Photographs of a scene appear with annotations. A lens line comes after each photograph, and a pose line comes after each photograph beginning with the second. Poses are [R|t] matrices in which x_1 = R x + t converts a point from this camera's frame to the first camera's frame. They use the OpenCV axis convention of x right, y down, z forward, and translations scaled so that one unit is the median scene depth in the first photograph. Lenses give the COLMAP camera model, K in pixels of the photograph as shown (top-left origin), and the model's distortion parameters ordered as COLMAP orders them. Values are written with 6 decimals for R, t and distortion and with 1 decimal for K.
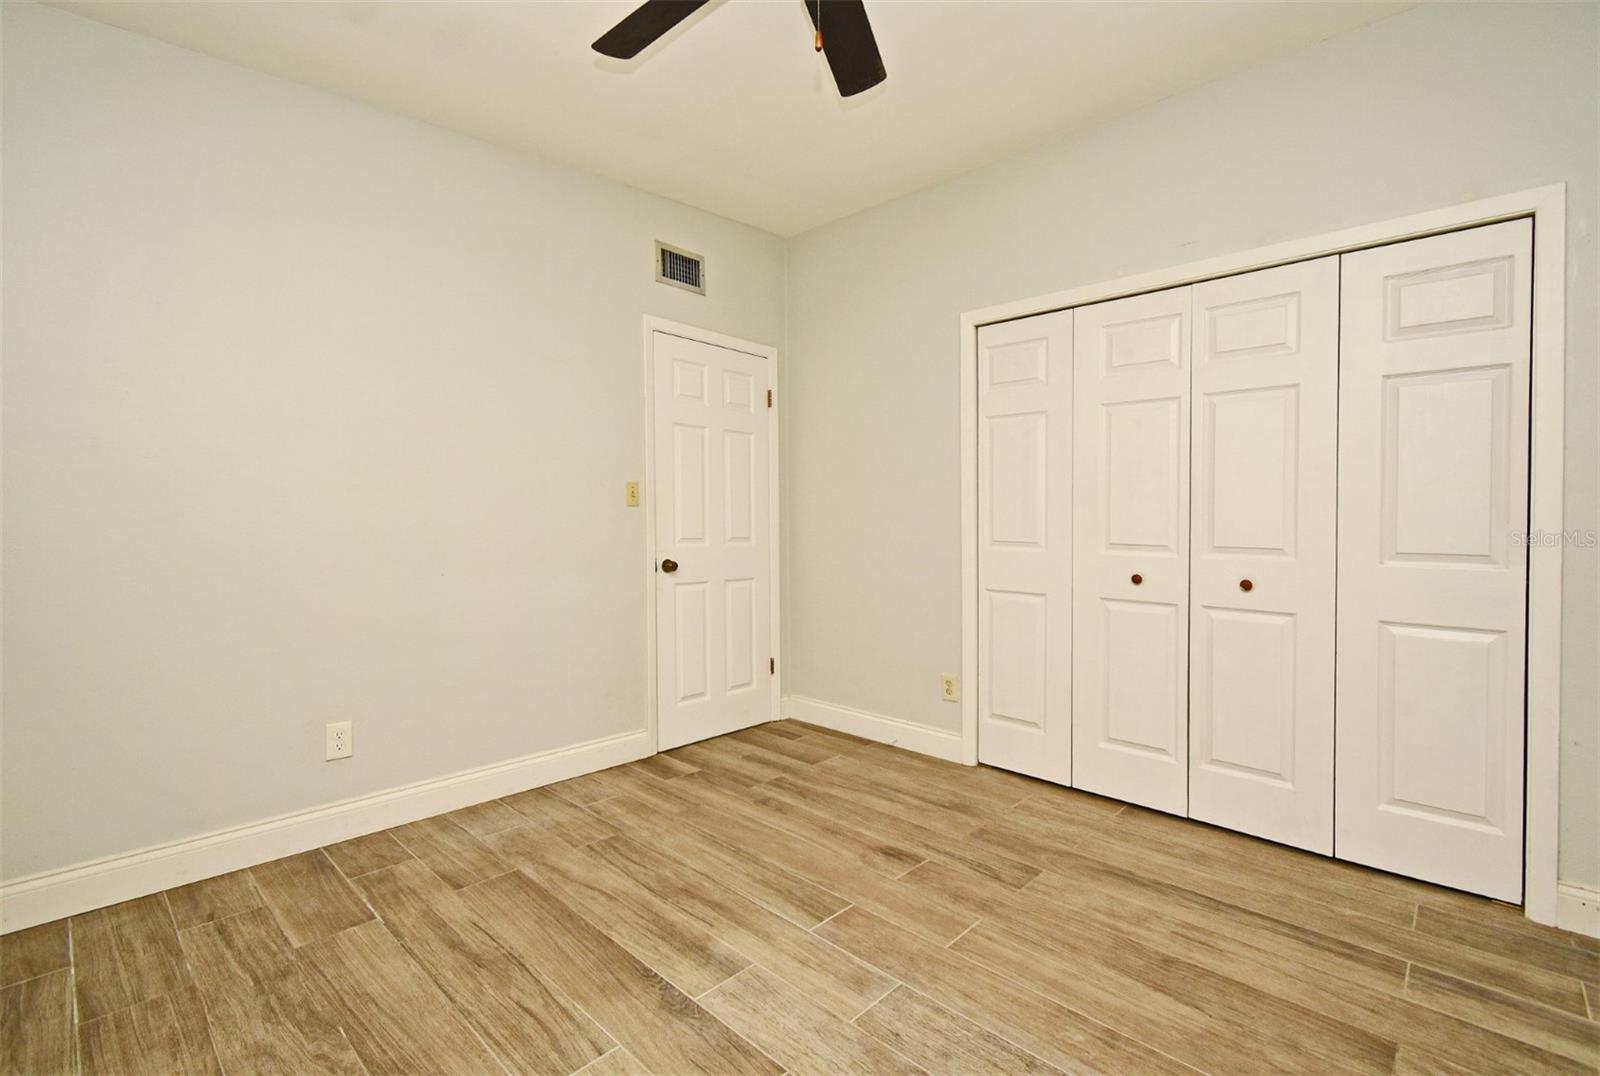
lens RADIAL K [[728.8, 0, 793.4], [0, 728.8, 524.4], [0, 0, 1]] dist [-0.000404, -0.000247]
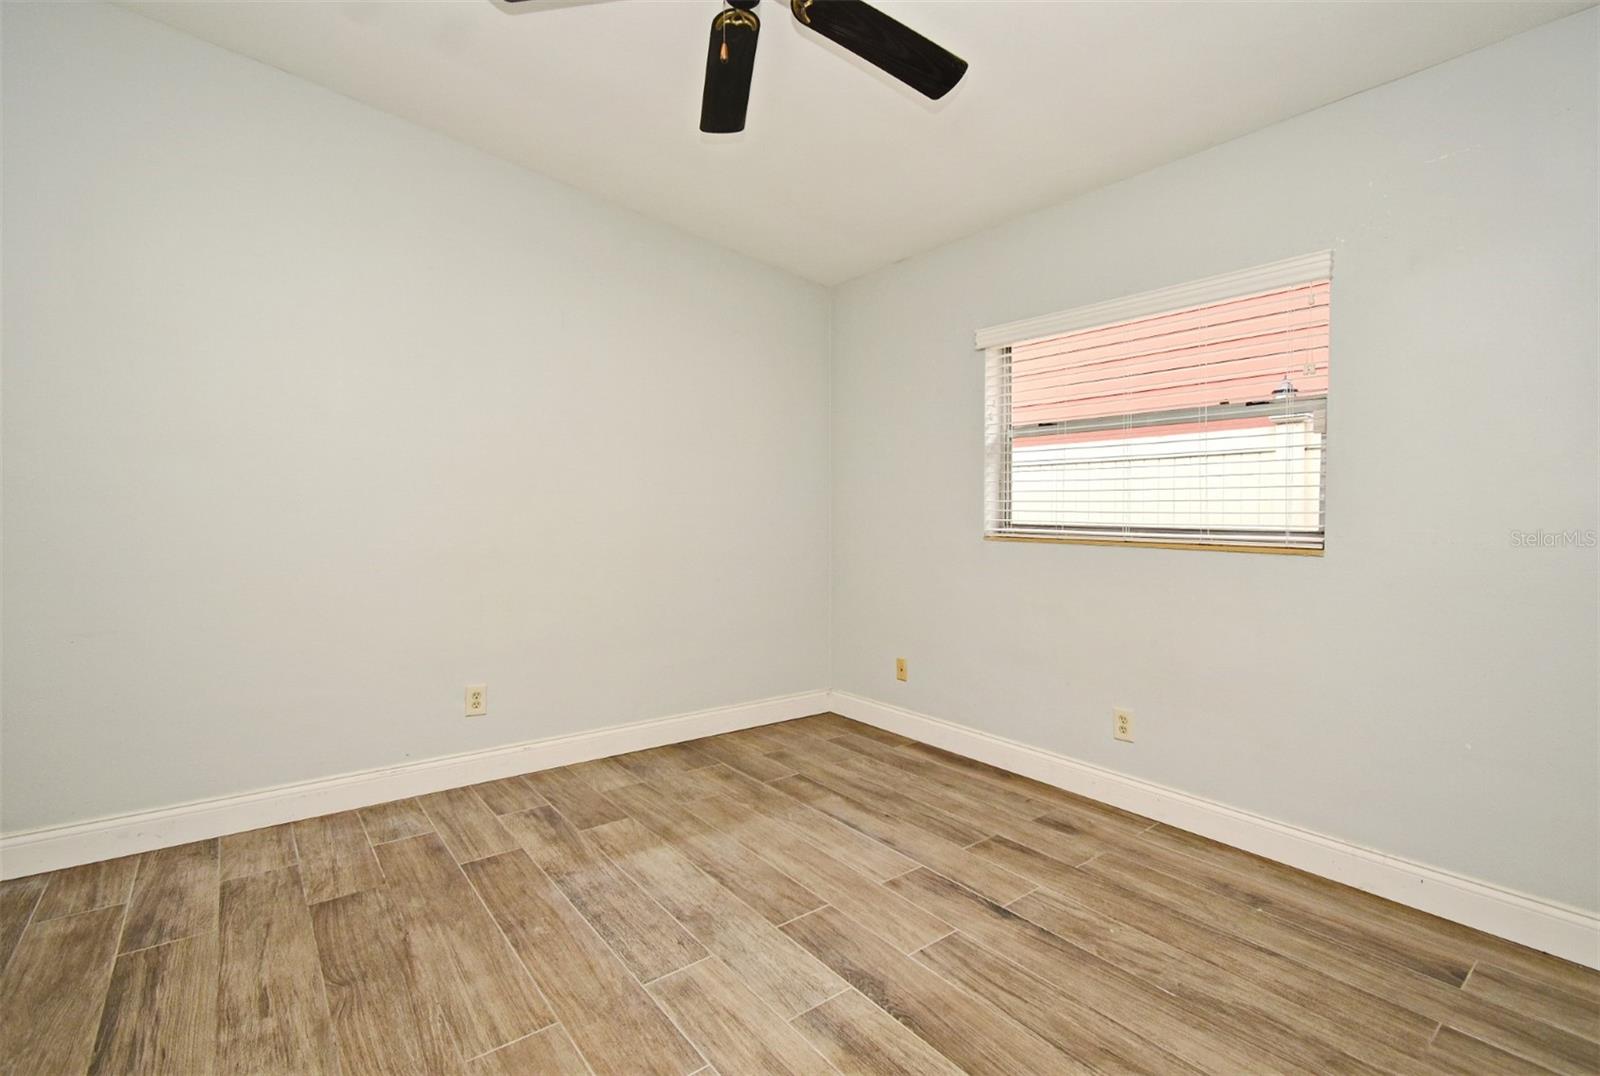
lens RADIAL K [[693.0, 0, 800.0], [0, 693.0, 538.0], [0, 0, 1]] dist [0.000208, -0.000083]
pose [[-0.990886, -0.033288, 0.130523, -0.130679], [-0.029565, 0.999102, 0.030359, -0.005967], [-0.131417, 0.026224, -0.990980, 1.506537]]
